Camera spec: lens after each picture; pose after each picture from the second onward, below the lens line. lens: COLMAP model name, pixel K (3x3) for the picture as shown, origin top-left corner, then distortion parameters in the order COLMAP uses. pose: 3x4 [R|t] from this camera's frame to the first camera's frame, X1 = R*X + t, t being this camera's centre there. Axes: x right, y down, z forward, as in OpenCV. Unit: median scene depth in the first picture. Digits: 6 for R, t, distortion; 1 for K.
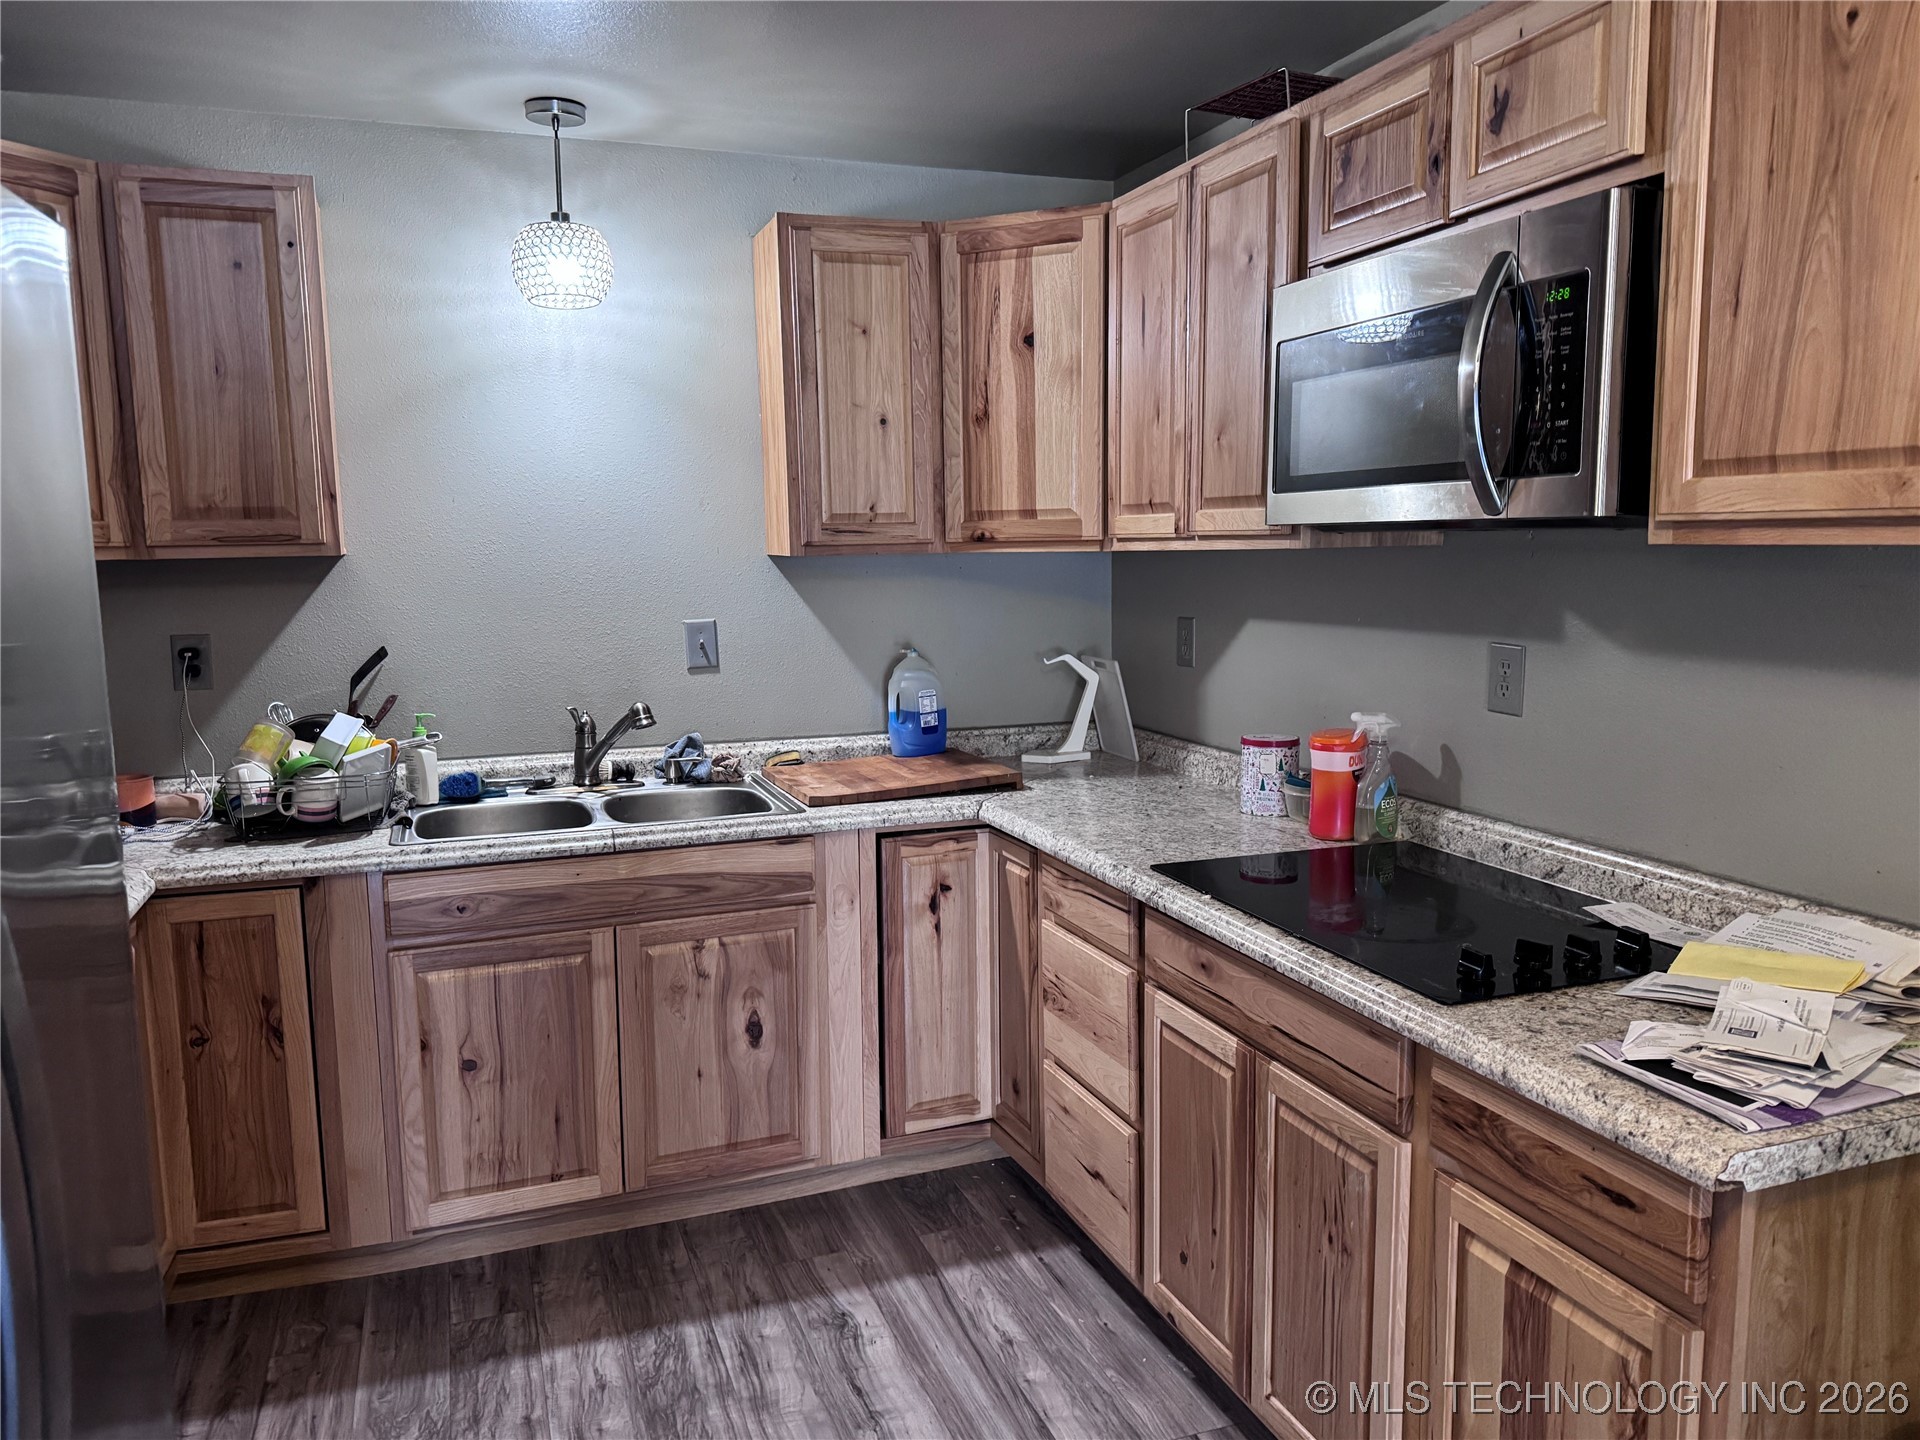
lens RADIAL K [[1387.7, 0, 978.4], [0, 1387.7, 720.9], [0, 0, 1]] dist [0.059561, -0.078637]
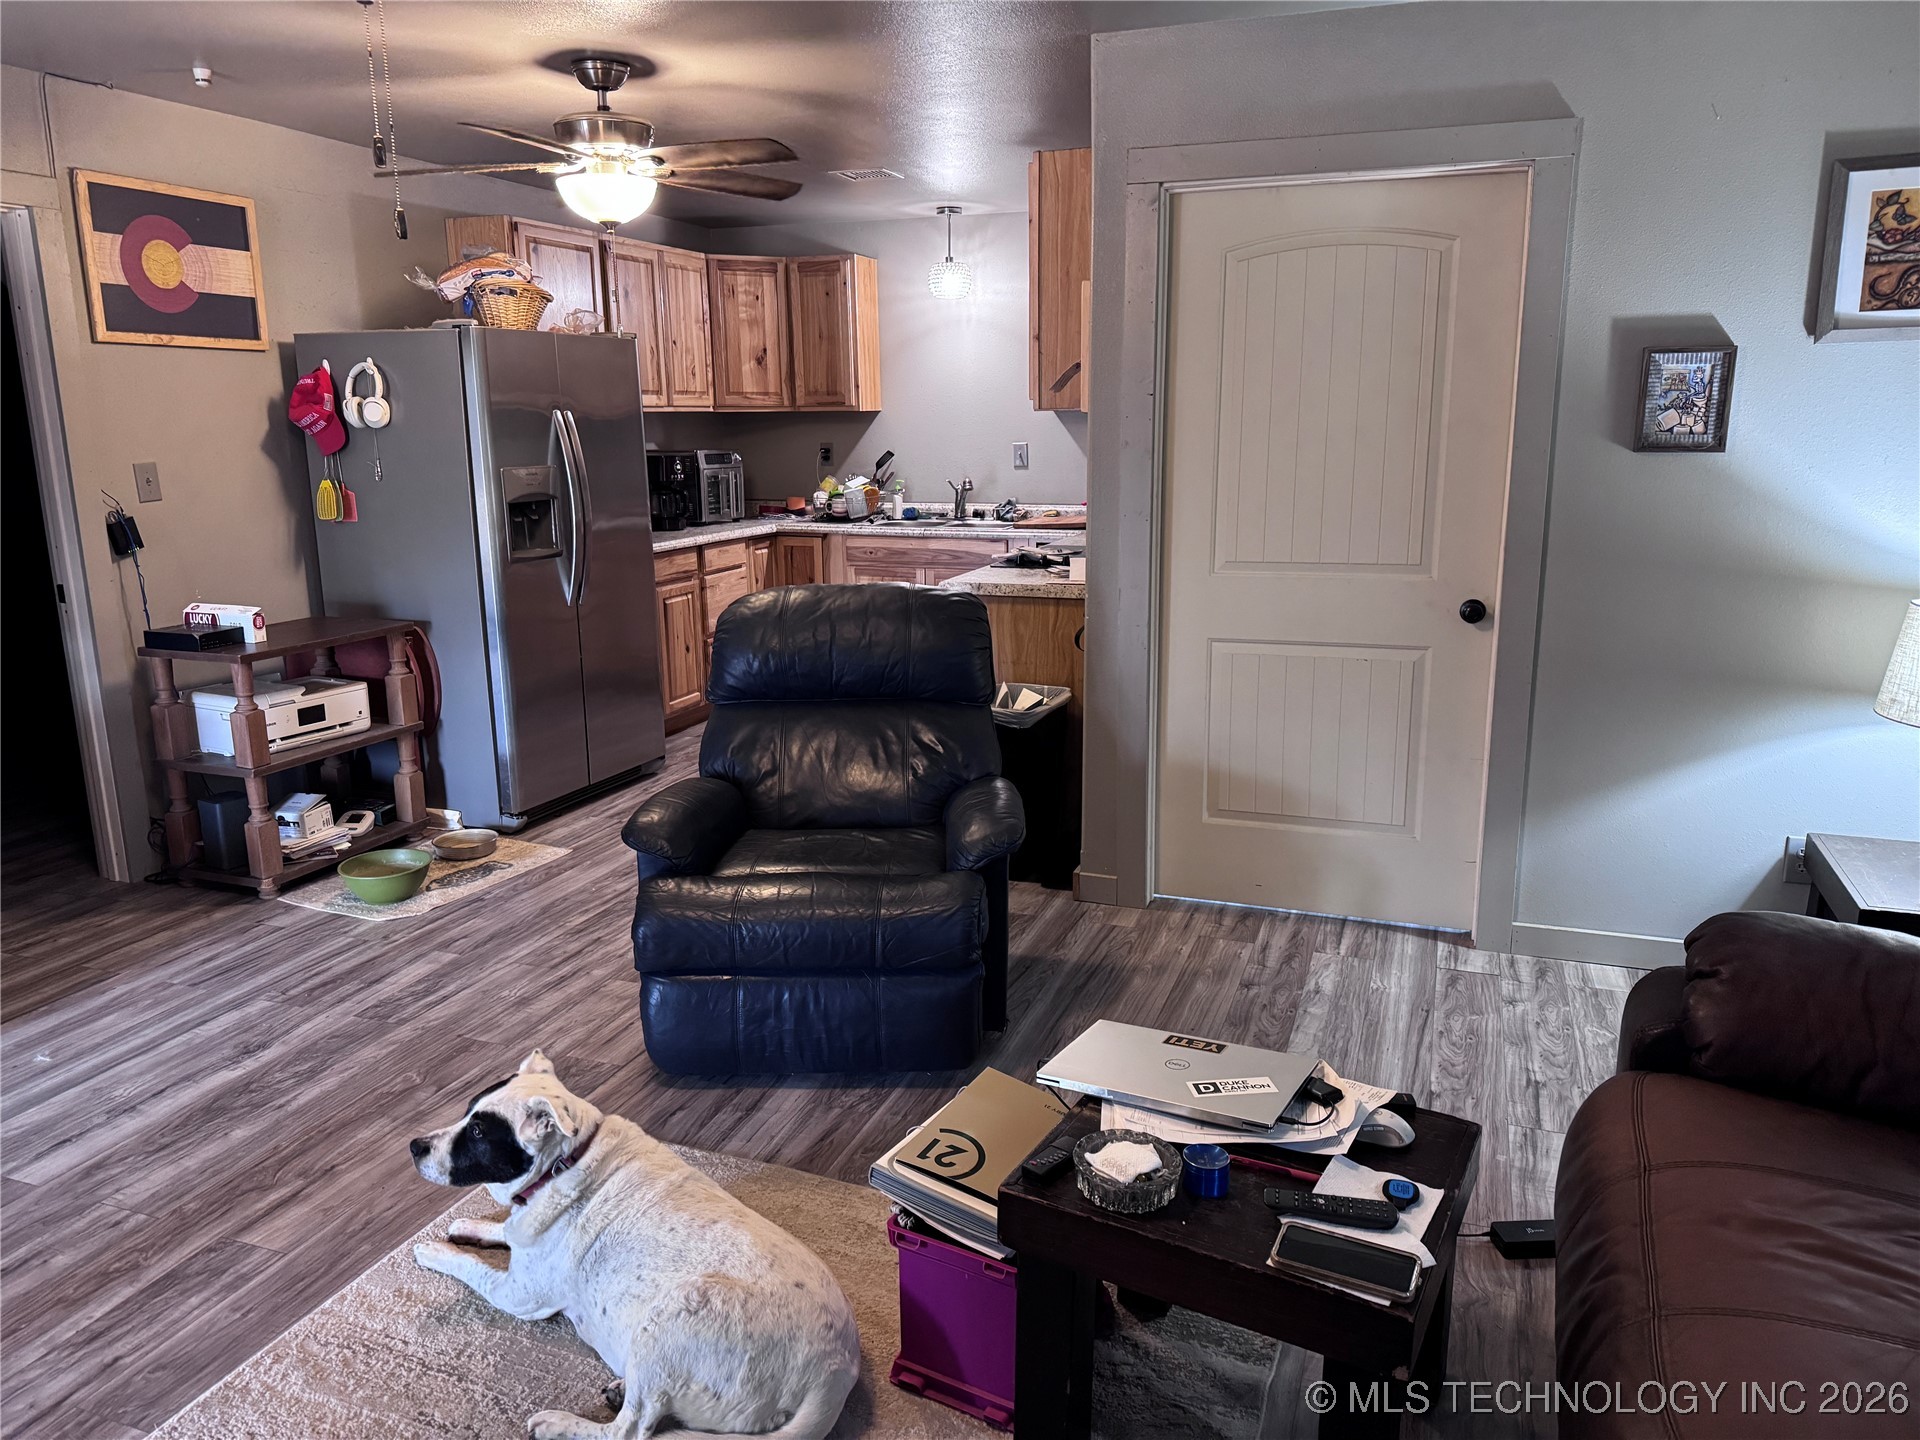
lens RADIAL K [[1329.3, 0, 967.3], [0, 1329.3, 715.4], [0, 0, 1]] dist [0.048964, -0.055545]
pose [[0.762190, 0.149401, -0.629877, 1.238766], [-0.085047, 0.987680, 0.131356, 0.087501], [0.641742, -0.046549, 0.765506, -0.699097]]
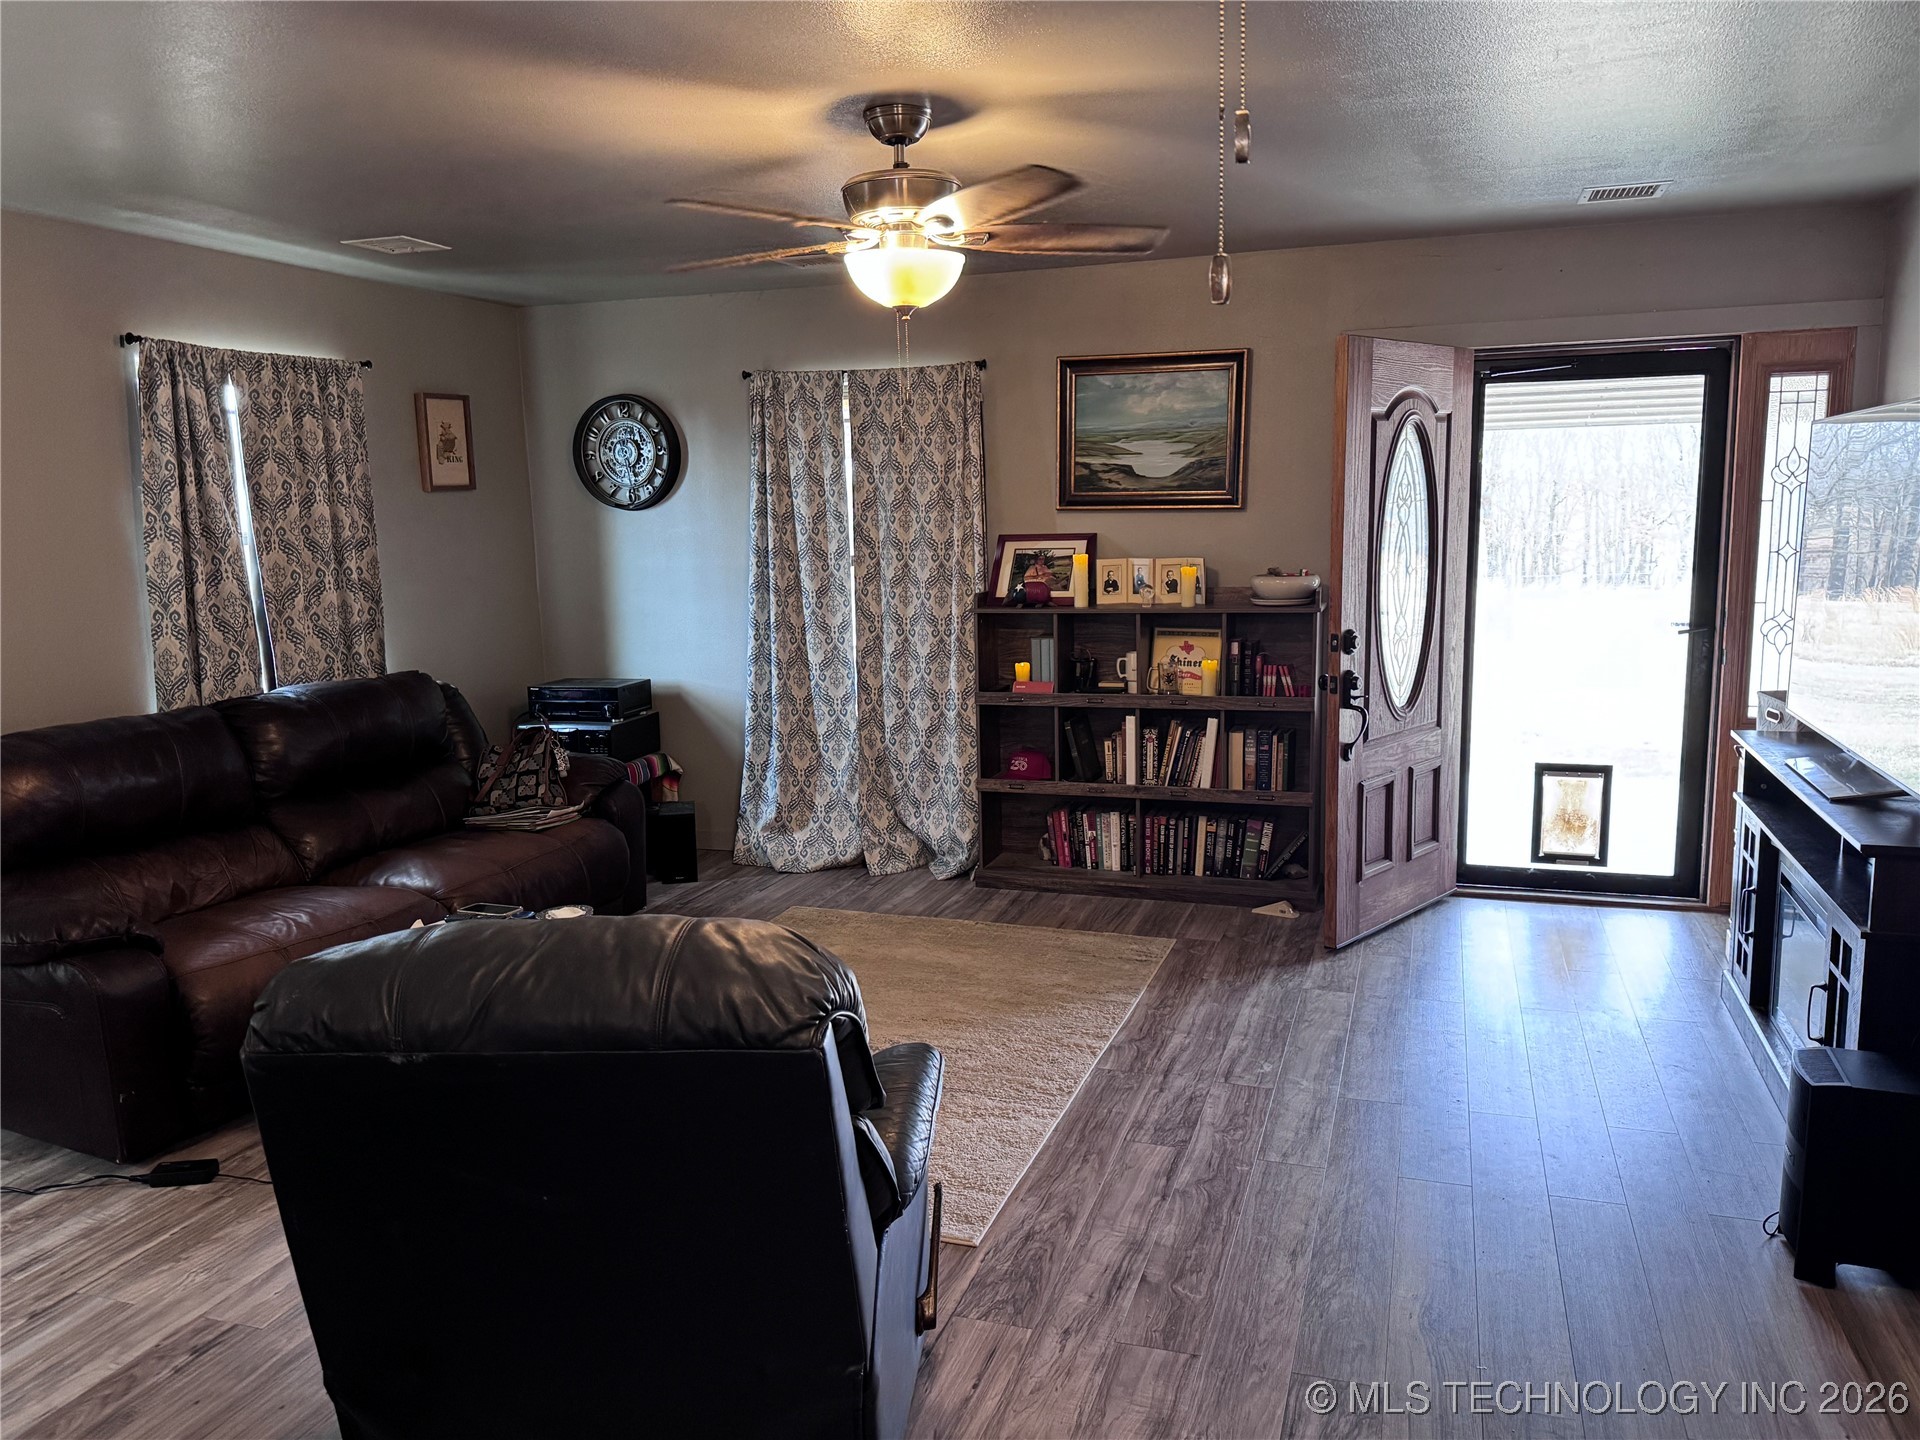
lens RADIAL K [[1387.7, 0, 962.6], [0, 1387.7, 715.5], [0, 0, 1]] dist [0.059561, -0.078637]
pose [[-0.776984, -0.069683, 0.625652, -0.111264], [0.109705, 0.963659, 0.243569, -0.076686], [-0.619887, 0.257886, -0.741104, 0.470290]]
